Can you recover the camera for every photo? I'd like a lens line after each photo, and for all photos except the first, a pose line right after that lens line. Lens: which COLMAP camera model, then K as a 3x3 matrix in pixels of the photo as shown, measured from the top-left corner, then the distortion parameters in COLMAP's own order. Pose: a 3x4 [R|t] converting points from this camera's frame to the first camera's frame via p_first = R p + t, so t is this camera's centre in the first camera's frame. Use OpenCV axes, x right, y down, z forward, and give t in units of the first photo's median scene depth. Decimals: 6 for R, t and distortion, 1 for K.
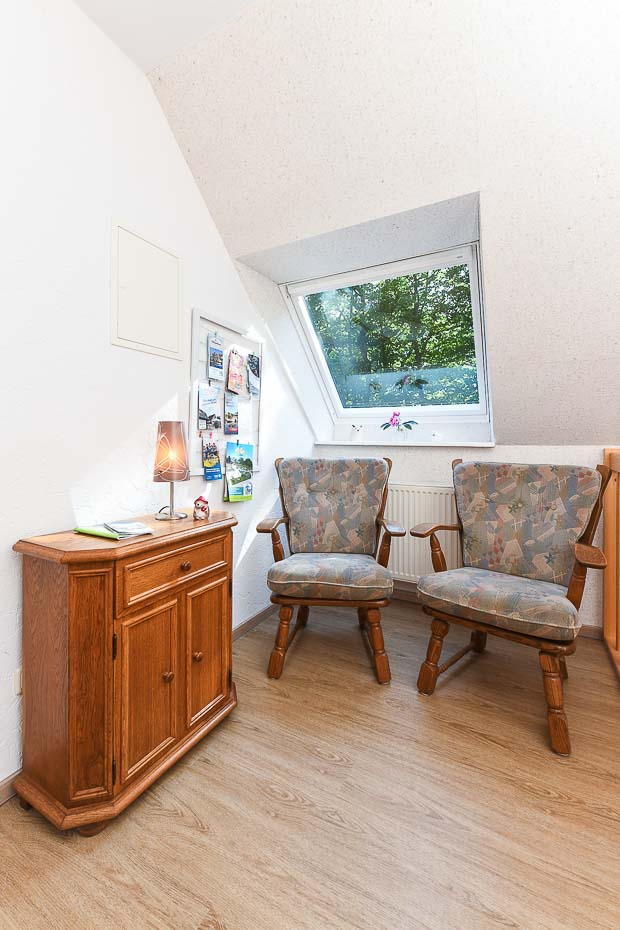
lens RADIAL K [[384.2, 0, 308.2], [0, 384.2, 439.8], [0, 0, 1]] dist [0.001161, 0.000069]
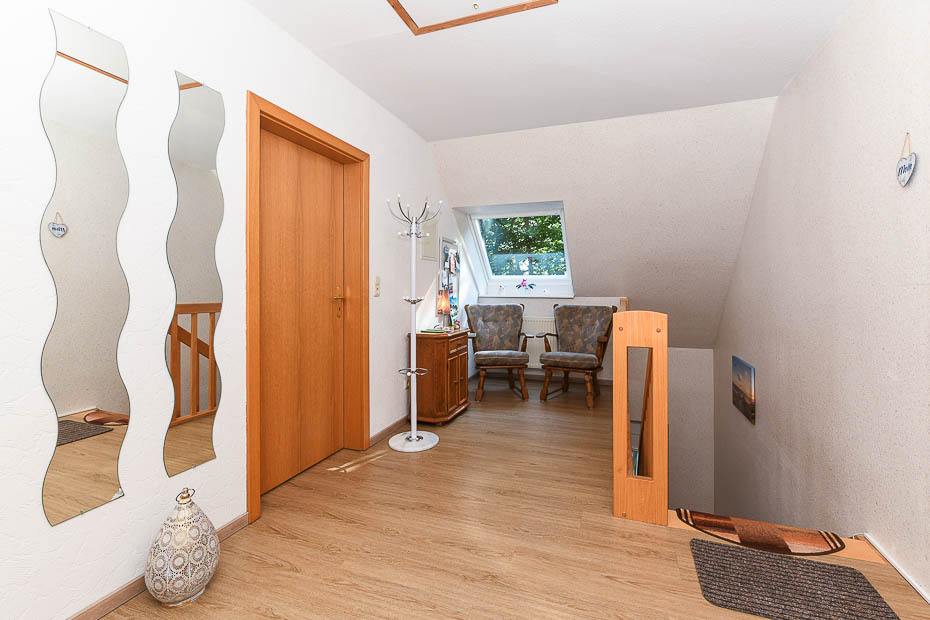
lens RADIAL K [[408.8, 0, 467.5], [0, 408.8, 286.5], [0, 0, 1]] dist [-0.002537, -0.000597]
pose [[0.988825, -0.005488, 0.148977, -0.443604], [0.005676, 0.999984, -0.000841, -0.048214], [-0.148970, 0.001677, 0.988840, -1.195716]]
